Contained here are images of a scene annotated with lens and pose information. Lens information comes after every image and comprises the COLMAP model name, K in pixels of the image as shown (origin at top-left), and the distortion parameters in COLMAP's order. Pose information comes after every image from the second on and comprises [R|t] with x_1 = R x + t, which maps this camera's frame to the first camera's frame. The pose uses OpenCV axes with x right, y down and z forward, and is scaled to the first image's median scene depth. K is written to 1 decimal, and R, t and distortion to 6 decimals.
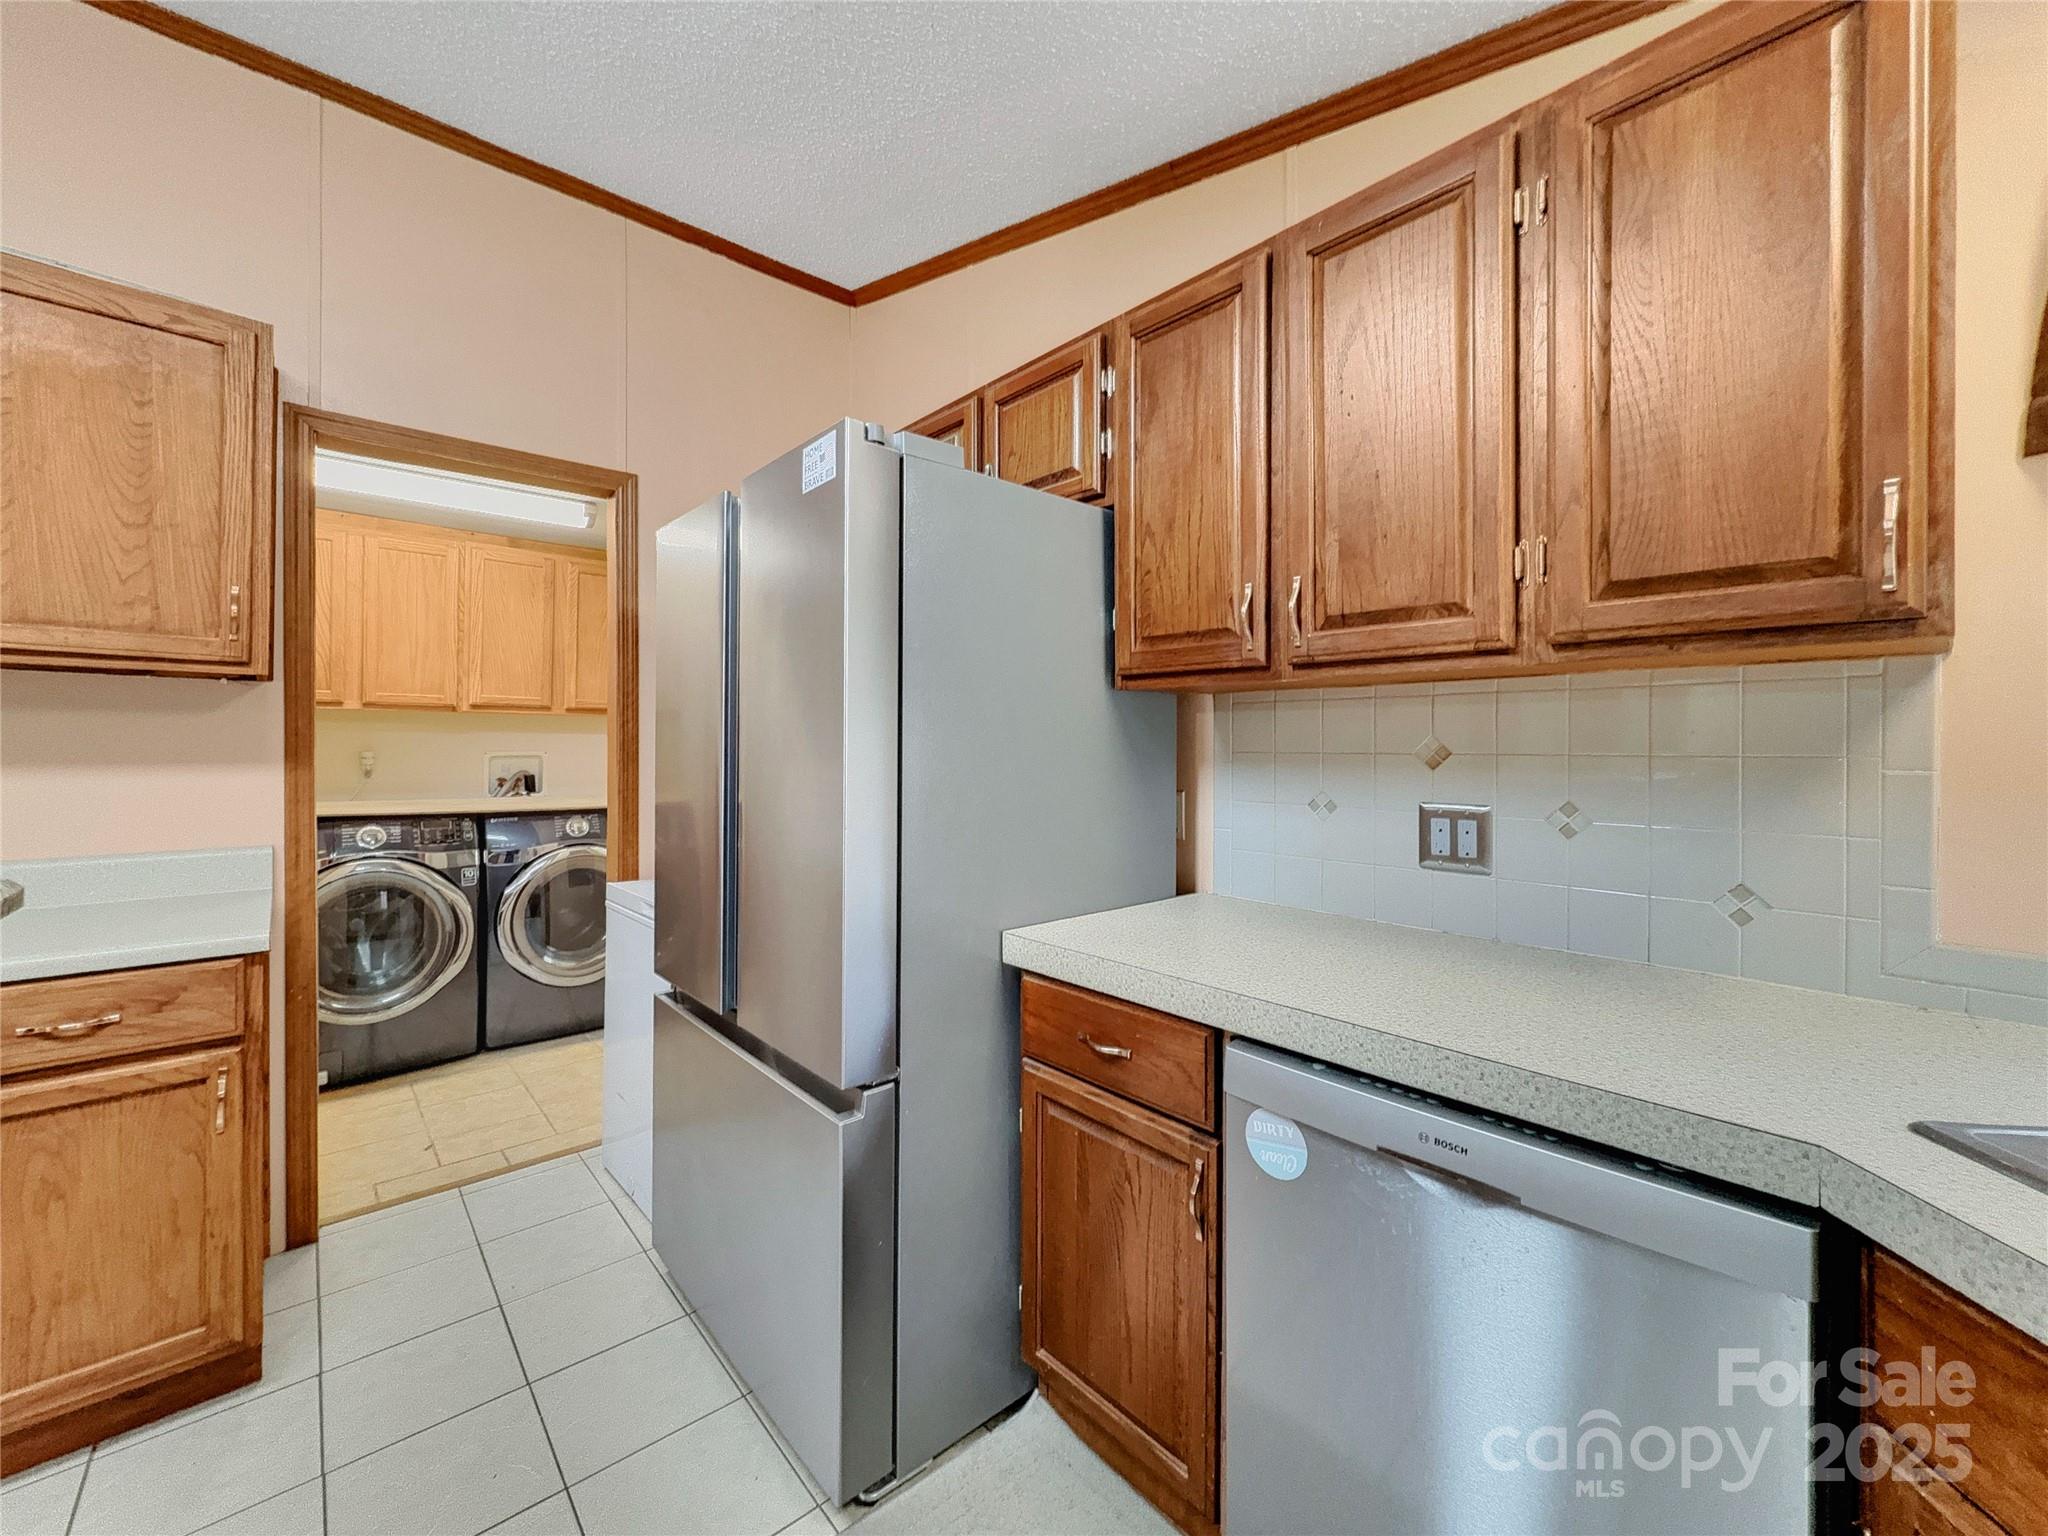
lens RADIAL K [[818.7, 0, 1031.1], [0, 818.7, 753.0], [0, 0, 1]] dist [-0.002370, -0.001009]
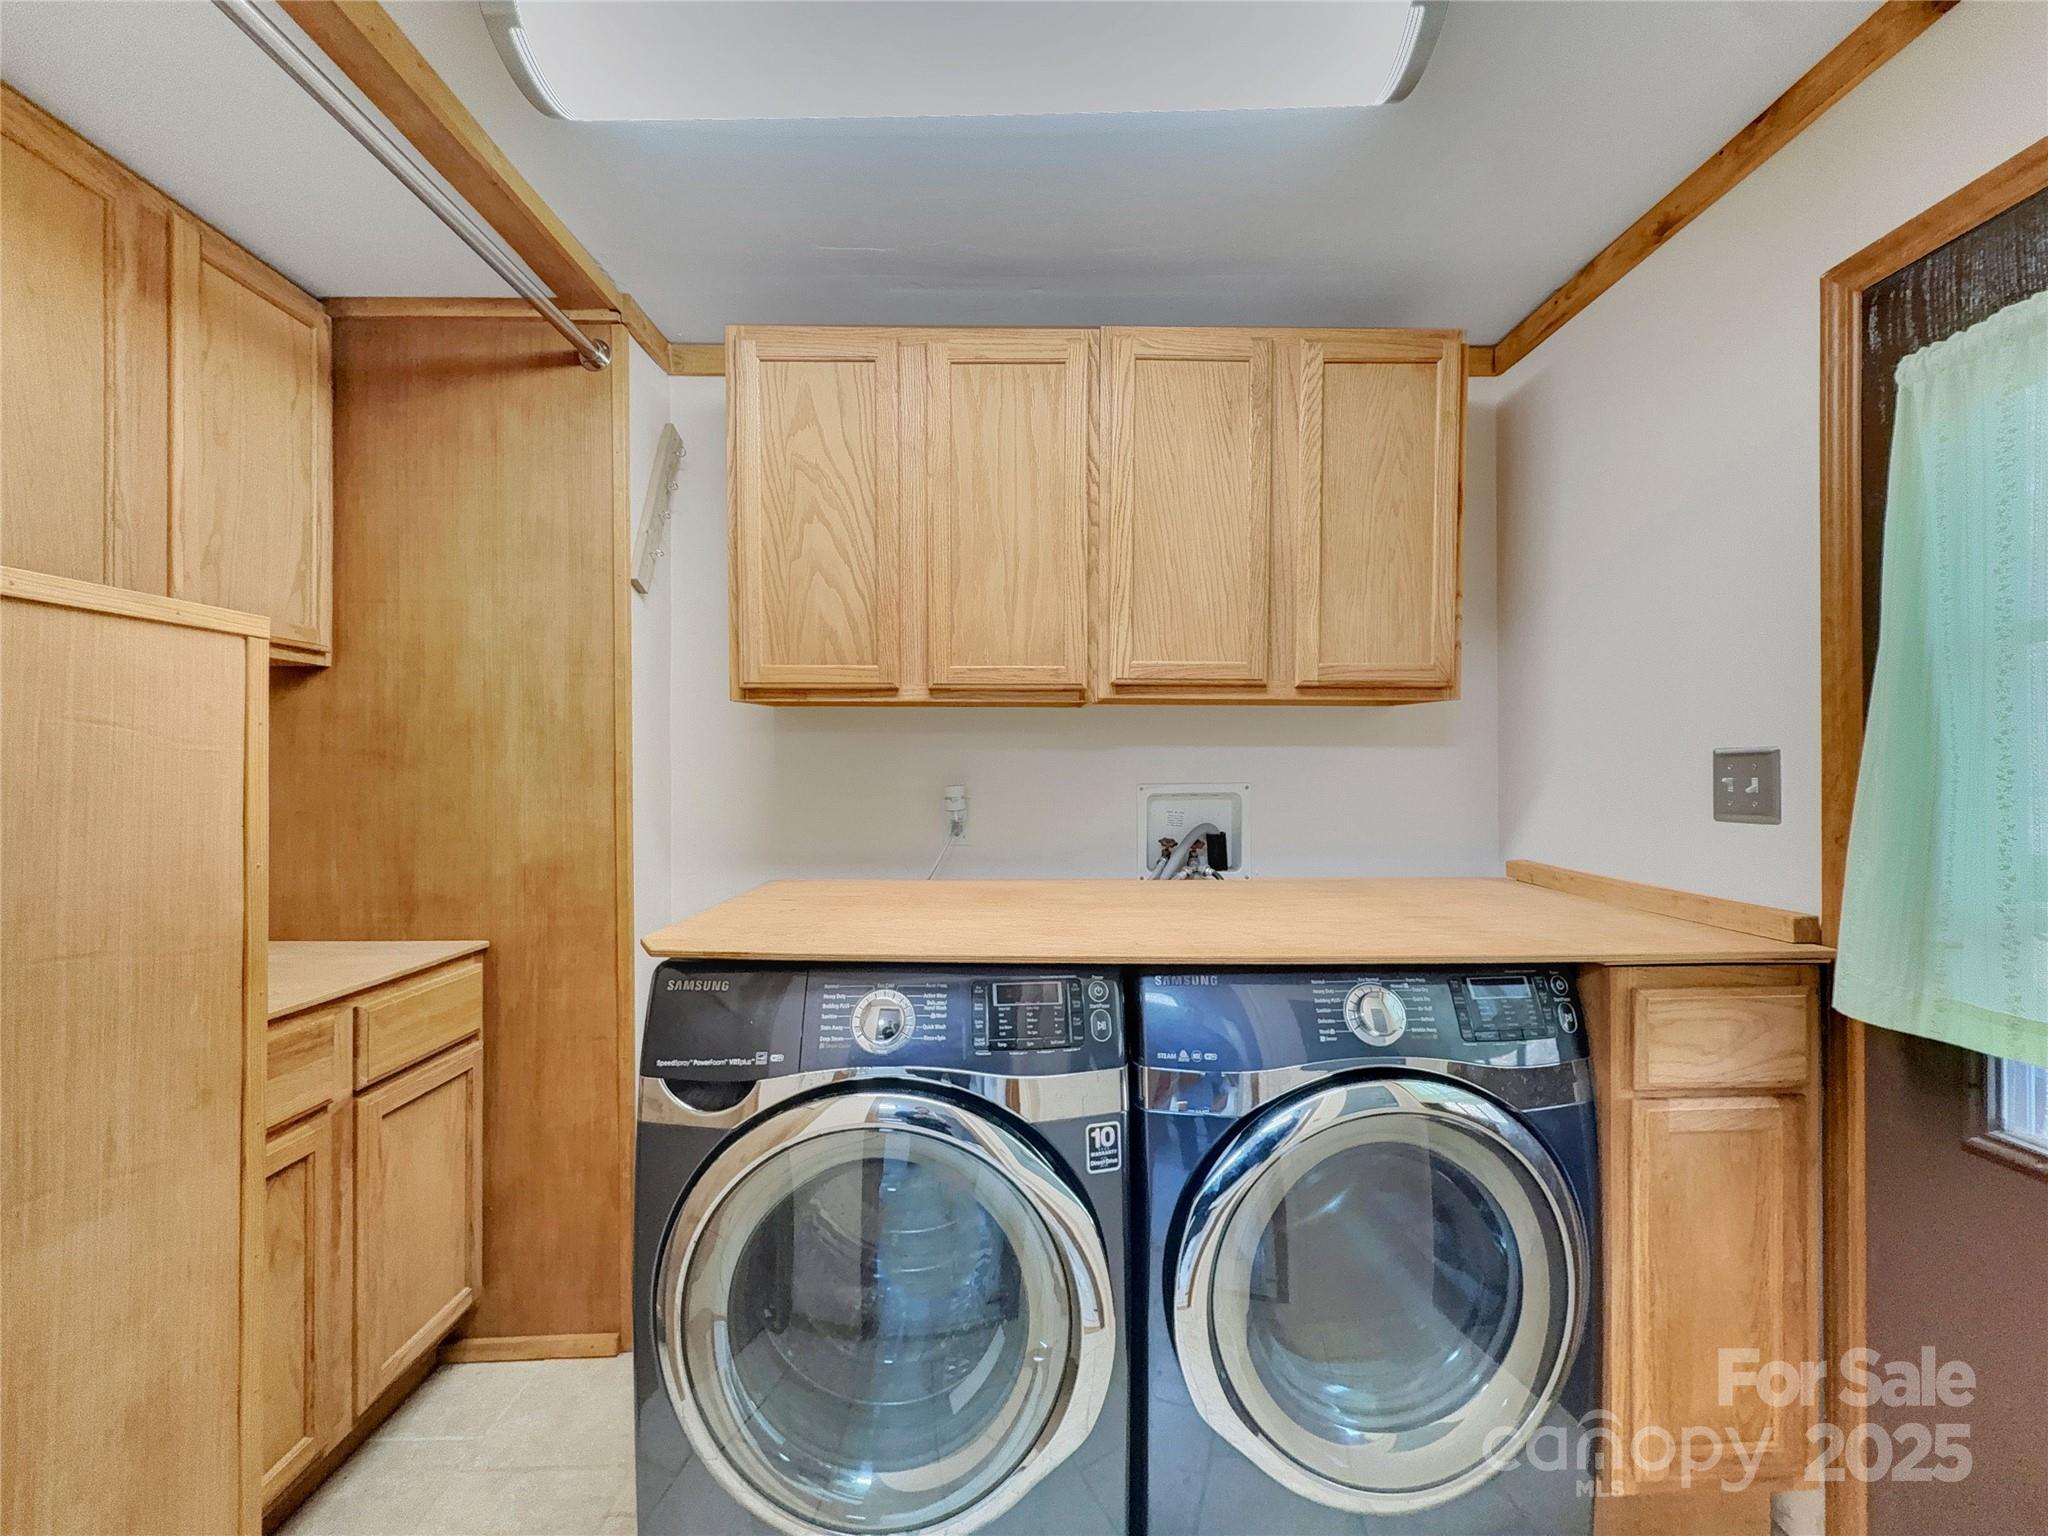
lens RADIAL K [[818.7, 0, 1028.1], [0, 818.7, 780.5], [0, 0, 1]] dist [-0.002370, -0.001009]
pose [[0.748497, -0.006783, -0.663103, -0.436311], [0.004662, 0.999977, -0.004967, -0.003073], [0.663122, 0.000626, 0.748511, 0.654156]]
